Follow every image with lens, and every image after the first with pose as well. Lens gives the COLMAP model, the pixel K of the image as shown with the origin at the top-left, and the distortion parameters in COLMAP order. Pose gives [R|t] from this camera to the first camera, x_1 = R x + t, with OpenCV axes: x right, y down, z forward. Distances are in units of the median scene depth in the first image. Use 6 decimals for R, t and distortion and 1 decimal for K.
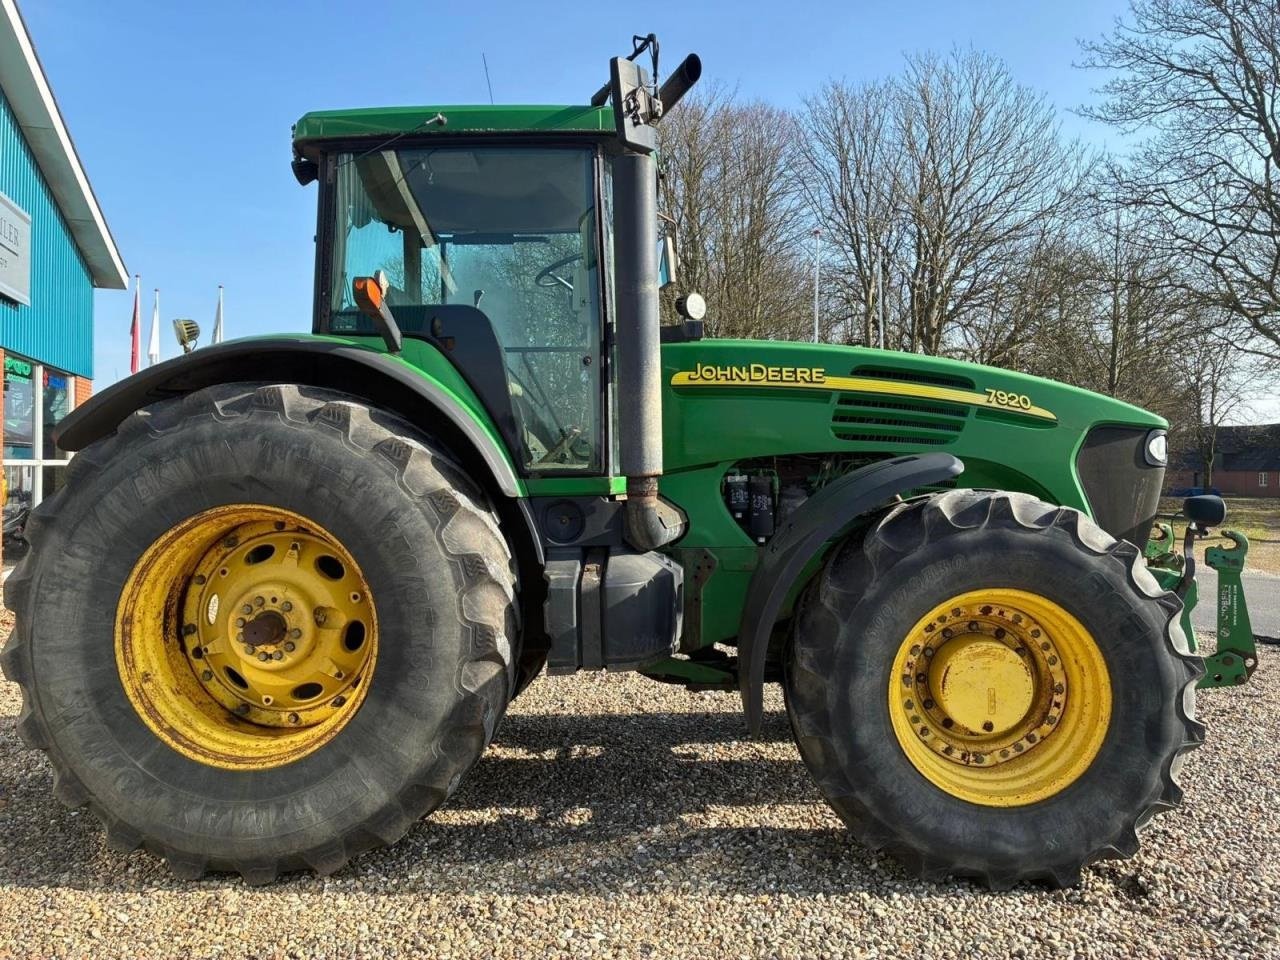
lens RADIAL K [[931.5, 0, 706.7], [0, 931.5, 481.2], [0, 0, 1]] dist [0.019990, 0.003532]
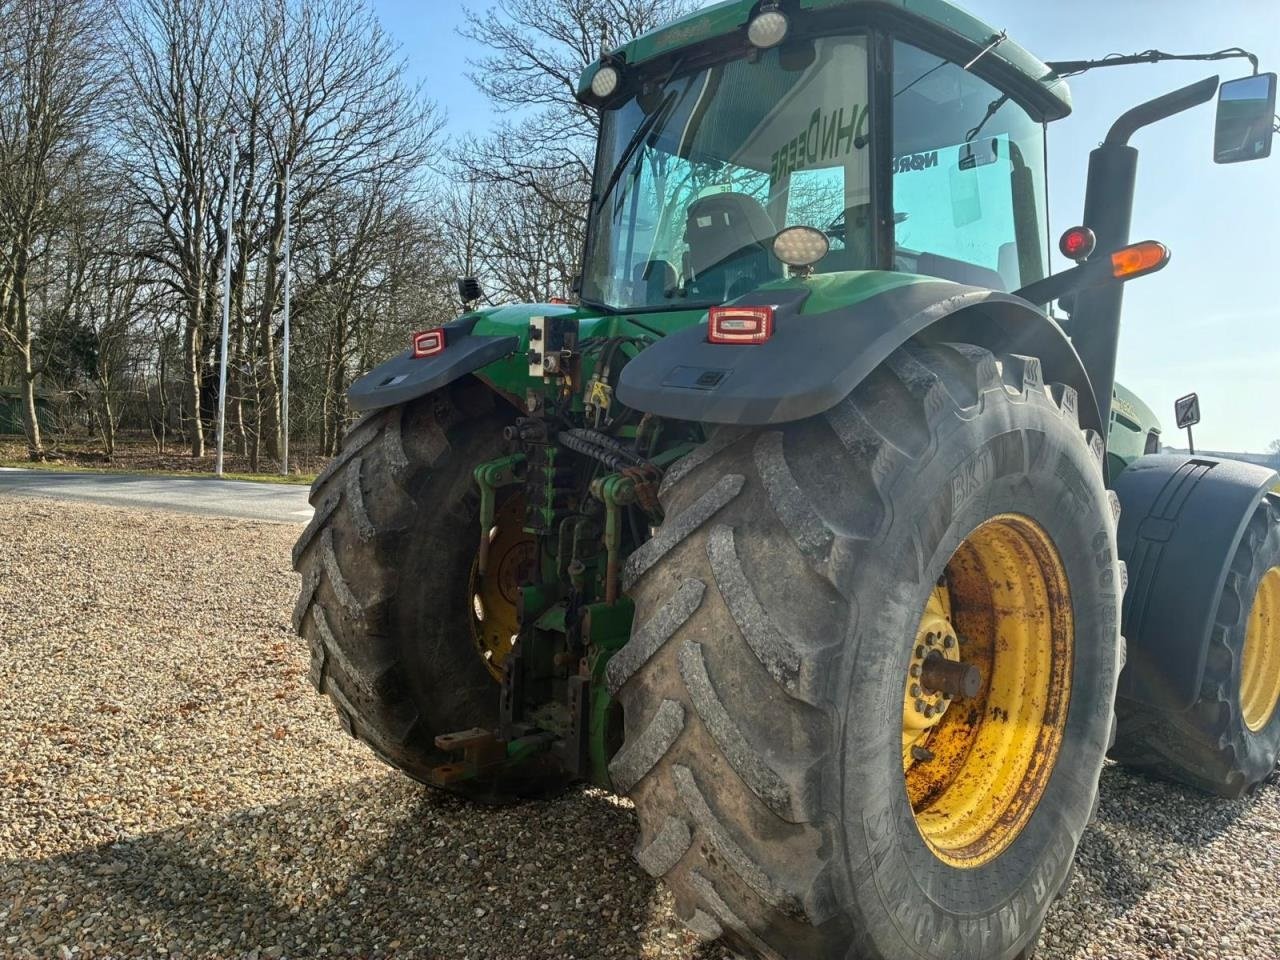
lens RADIAL K [[928.2, 0, 590.7], [0, 928.2, 468.6], [0, 0, 1]] dist [0.017925, -0.006011]
pose [[0.729672, 0.009758, 0.683728, -1.181654], [-0.049994, 0.997984, 0.039109, -0.022526], [-0.681967, -0.062719, 0.728688, 0.652991]]
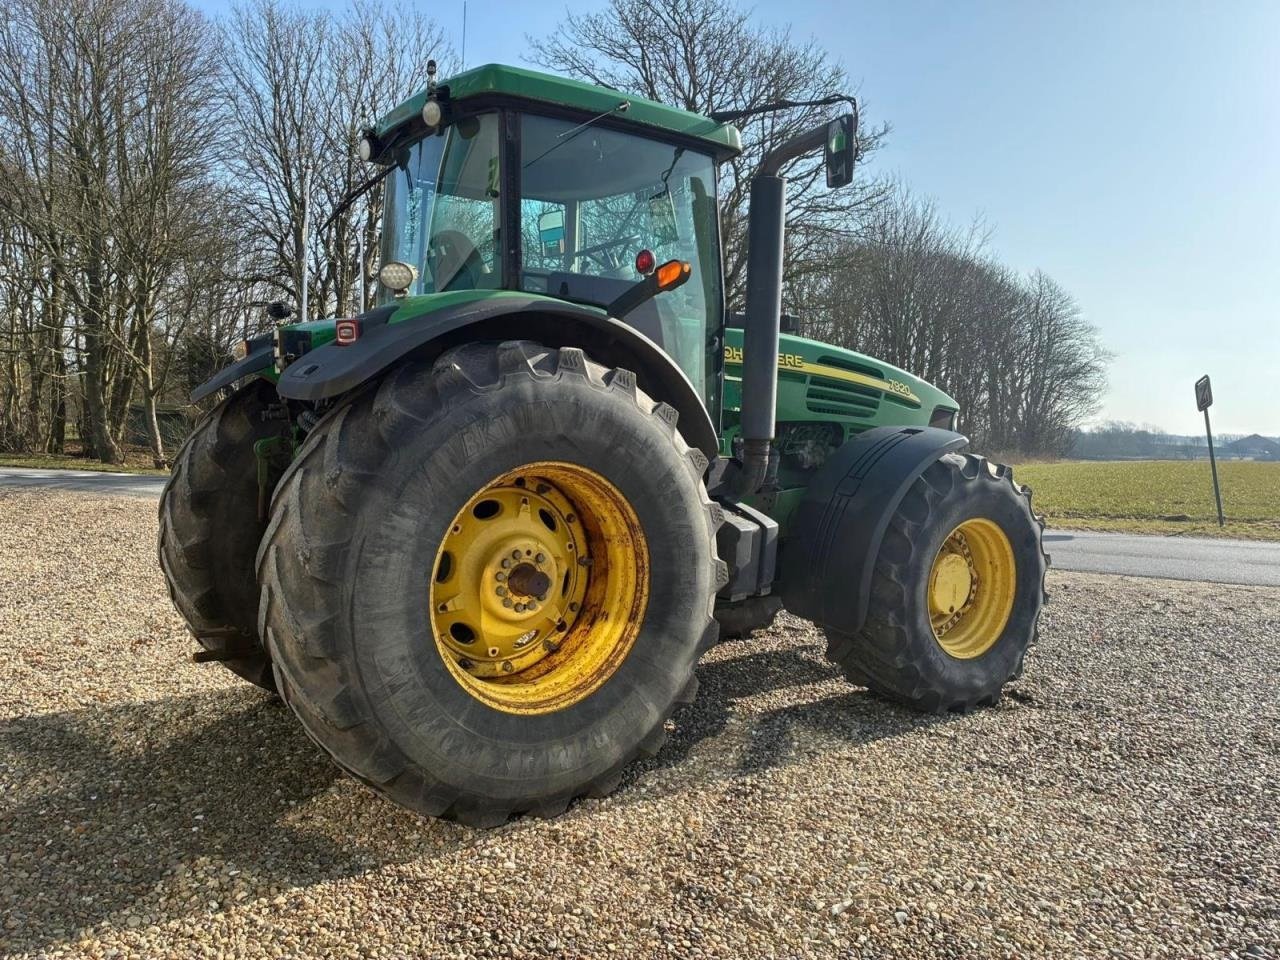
lens RADIAL K [[920.0, 0, 611.9], [0, 920.0, 469.6], [0, 0, 1]] dist [0.051240, -0.066104]
pose [[0.806930, -0.003079, 0.590639, -0.991178], [-0.026214, 0.998814, 0.041021, -0.009761], [-0.590065, -0.048584, 0.805892, 0.125541]]
